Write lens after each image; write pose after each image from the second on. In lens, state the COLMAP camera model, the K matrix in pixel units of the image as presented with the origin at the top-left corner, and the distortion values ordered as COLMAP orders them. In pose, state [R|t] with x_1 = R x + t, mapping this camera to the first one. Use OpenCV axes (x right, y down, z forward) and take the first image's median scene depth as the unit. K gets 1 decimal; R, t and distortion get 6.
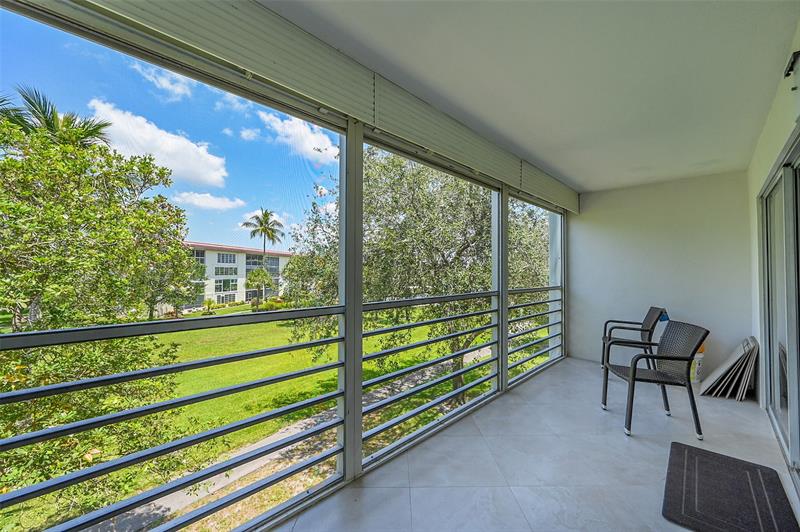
lens RADIAL K [[321.0, 0, 401.9], [0, 321.0, 267.2], [0, 0, 1]] dist [-0.000152, -0.000013]
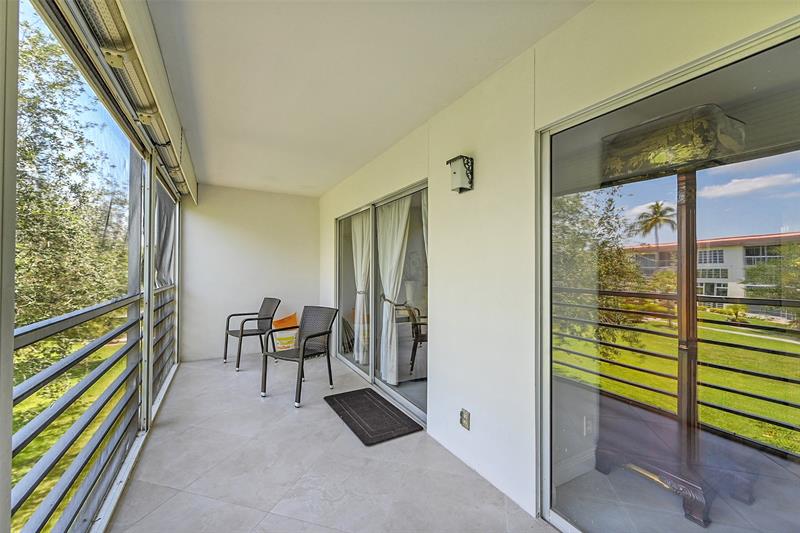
lens RADIAL K [[318.6, 0, 402.0], [0, 318.6, 264.4], [0, 0, 1]] dist [0.003328, 0.000126]
pose [[0.277190, 0.015844, 0.960684, -0.327354], [-0.023054, 0.999686, -0.009835, 0.003530], [-0.960538, -0.019421, 0.277469, 0.332434]]
